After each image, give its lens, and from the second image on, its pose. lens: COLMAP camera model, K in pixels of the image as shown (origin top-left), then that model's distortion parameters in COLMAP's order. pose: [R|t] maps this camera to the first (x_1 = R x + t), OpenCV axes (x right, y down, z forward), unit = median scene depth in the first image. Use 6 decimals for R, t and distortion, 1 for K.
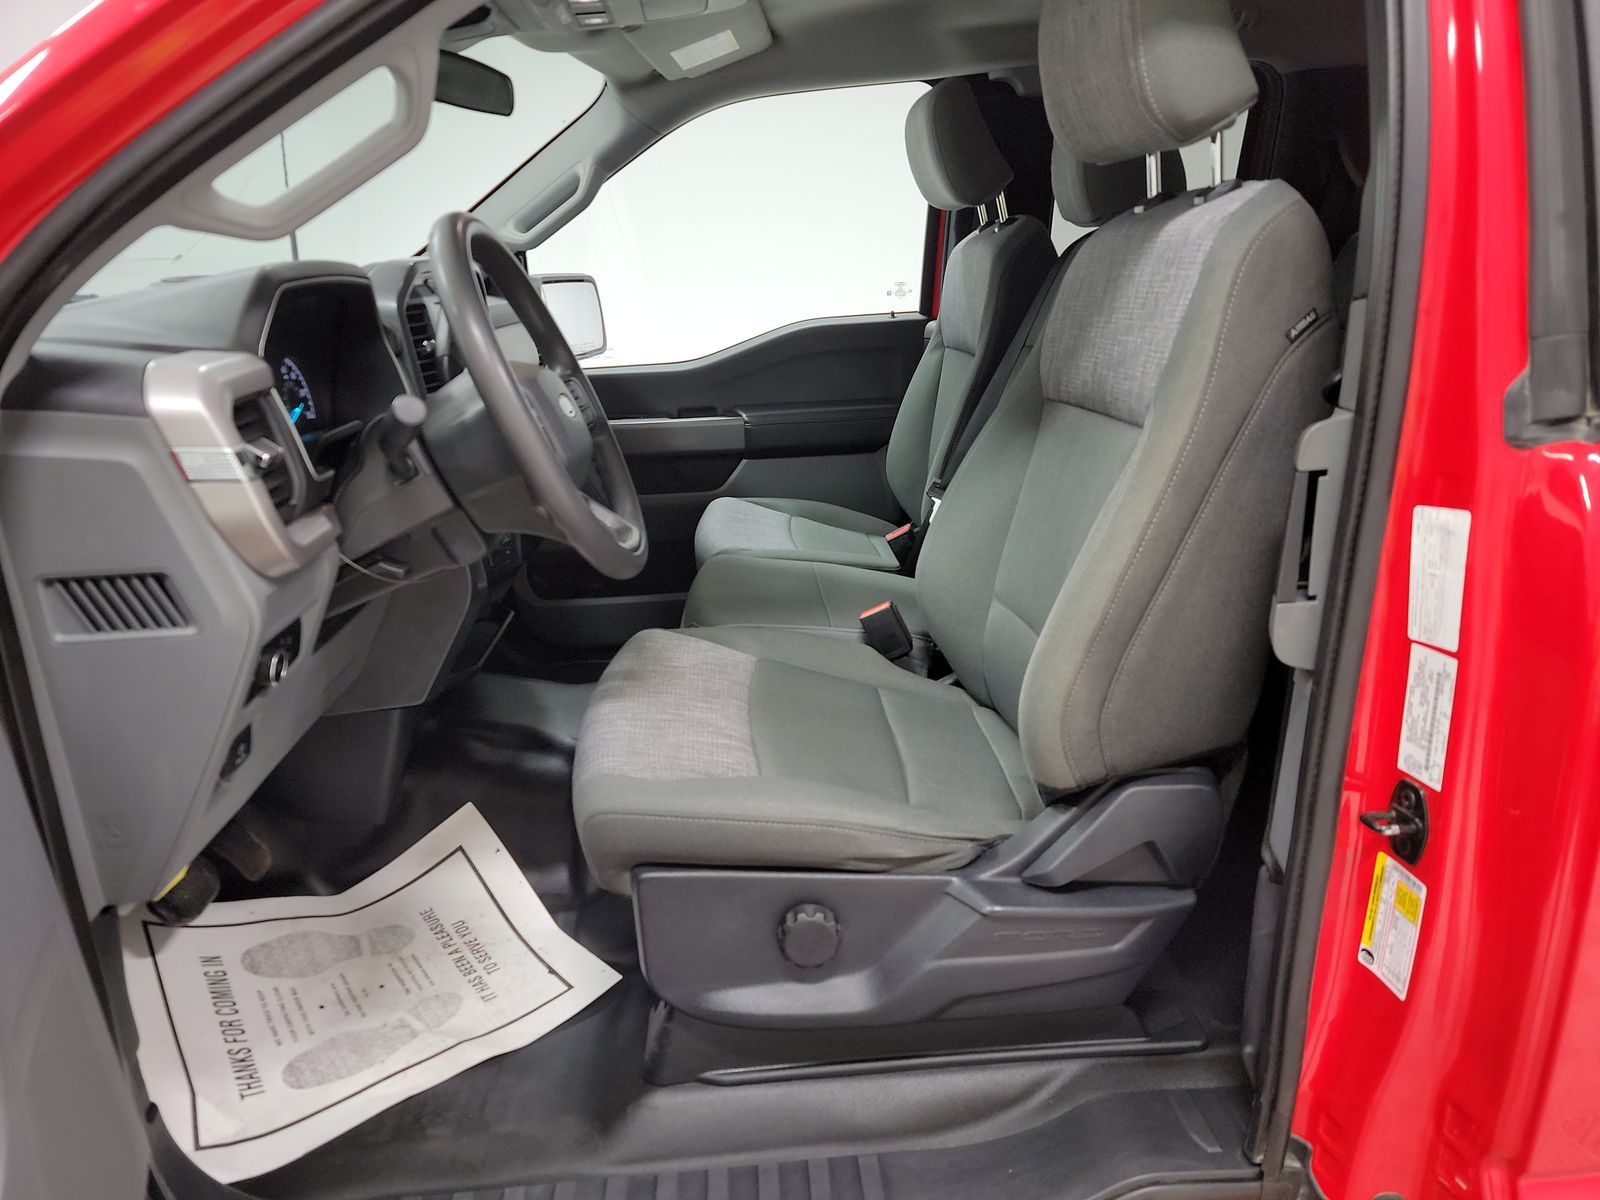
lens RADIAL K [[1129.1, 0, 798.2], [0, 1129.1, 589.1], [0, 0, 1]] dist [0.042791, -0.036282]
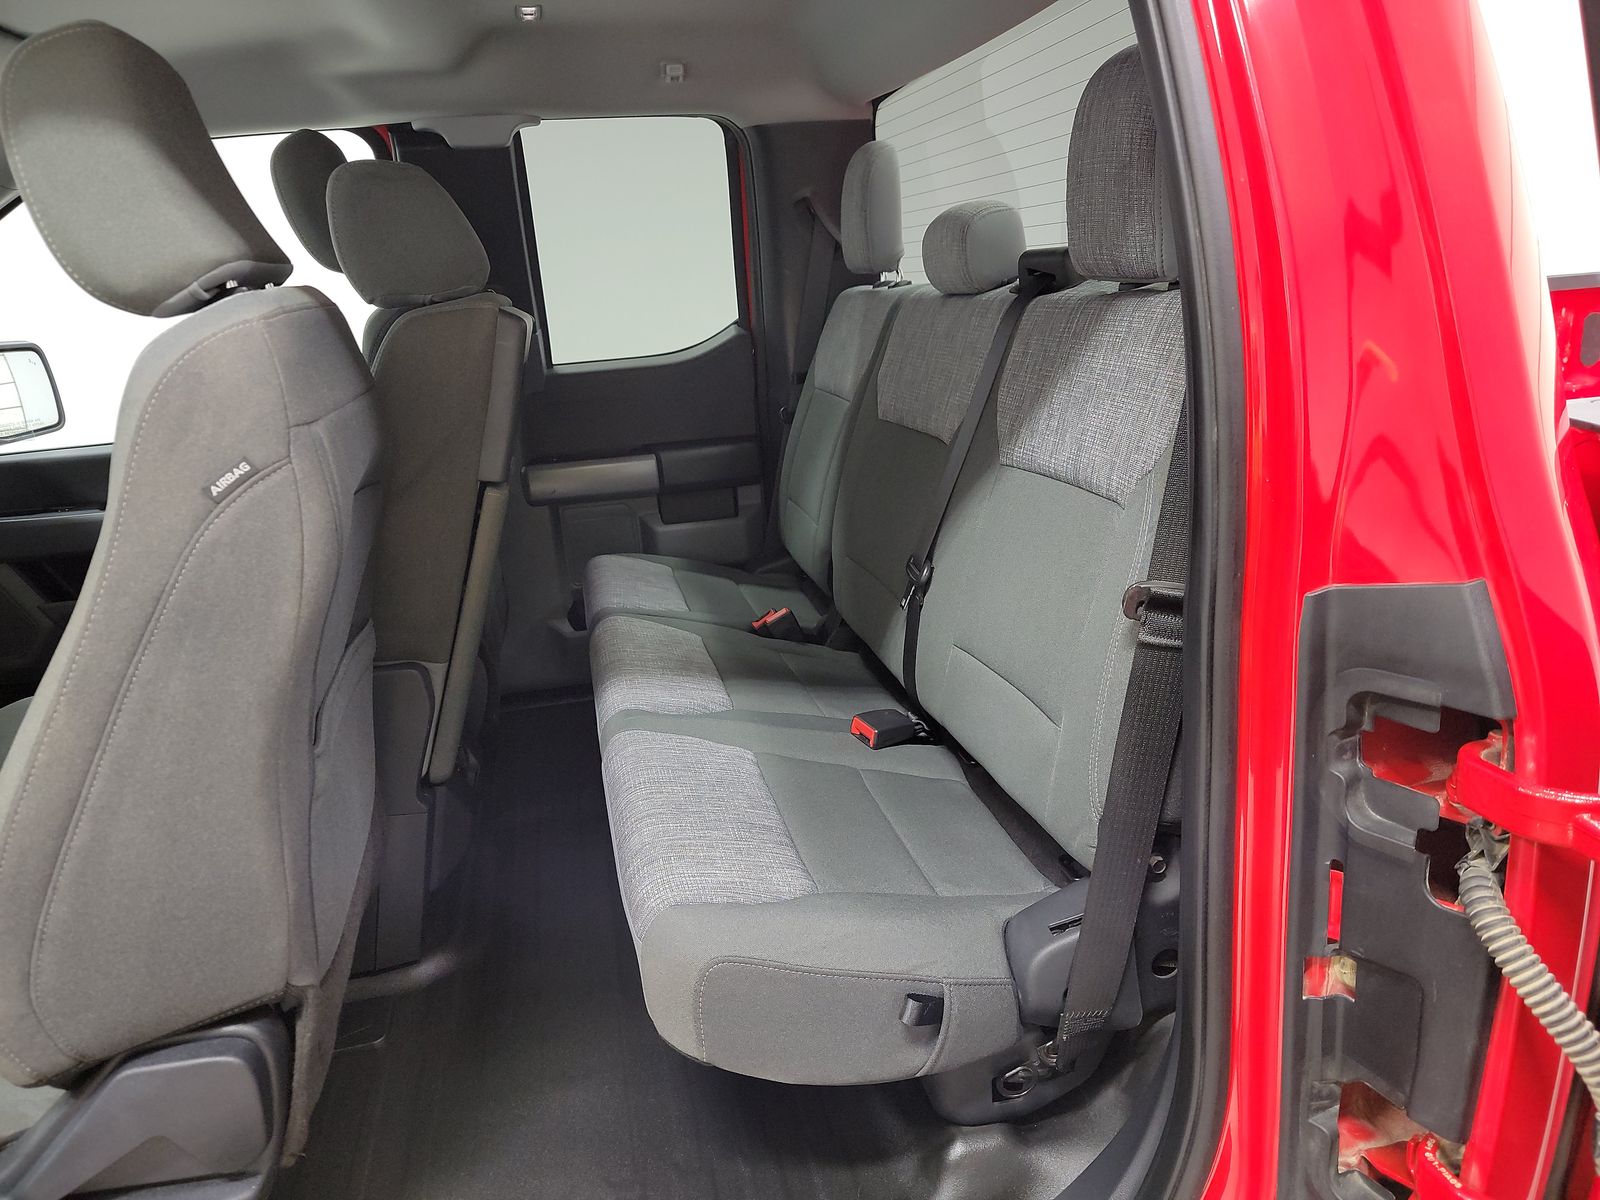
lens RADIAL K [[1129.1, 0, 800.6], [0, 1129.1, 611.6], [0, 0, 1]] dist [0.042791, -0.036282]
pose [[0.985619, -0.046136, 0.162561, 0.667251], [0.047694, 0.998846, -0.005694, -0.114183], [-0.162111, 0.013365, 0.986682, 0.167780]]
